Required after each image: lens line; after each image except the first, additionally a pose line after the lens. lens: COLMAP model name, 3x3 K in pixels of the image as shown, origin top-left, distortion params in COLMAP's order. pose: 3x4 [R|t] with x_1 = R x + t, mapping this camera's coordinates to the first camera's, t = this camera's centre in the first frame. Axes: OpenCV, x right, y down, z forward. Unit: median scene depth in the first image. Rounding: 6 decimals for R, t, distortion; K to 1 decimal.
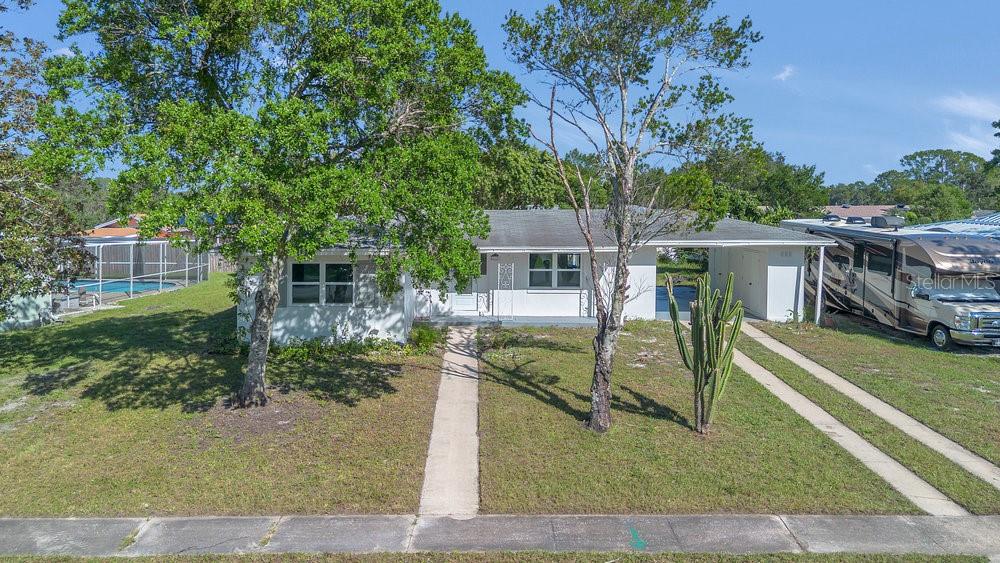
lens RADIAL K [[739.8, 0, 457.6], [0, 739.8, 231.9], [0, 0, 1]] dist [0.032301, -0.012919]
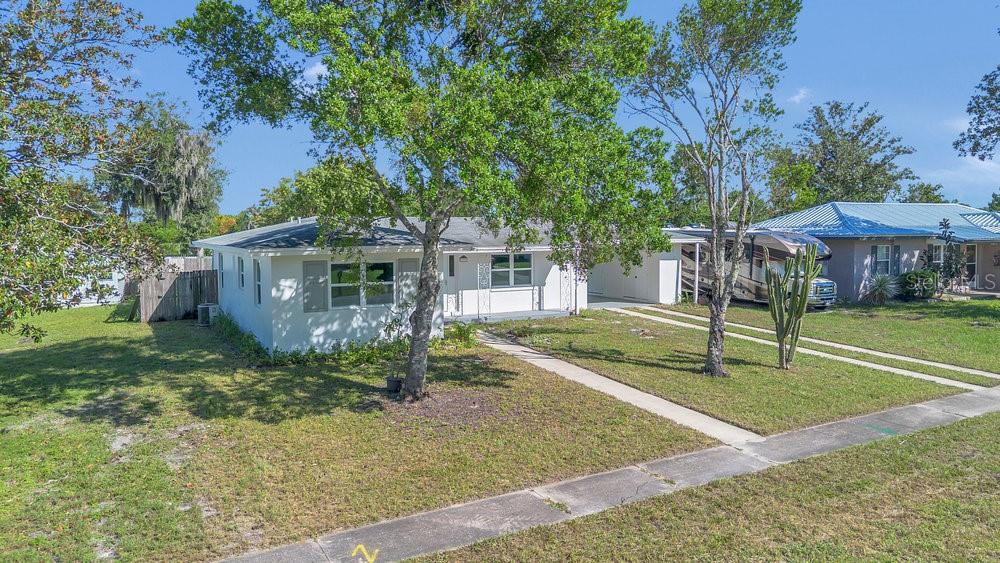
lens RADIAL K [[708.2, 0, 497.2], [0, 708.2, 284.0], [0, 0, 1]] dist [0.041454, -0.028460]
pose [[0.865253, -0.040760, 0.499676, -0.507914], [0.028137, 0.999067, 0.032774, 0.046462], [-0.500545, -0.014299, 0.865592, 0.122907]]
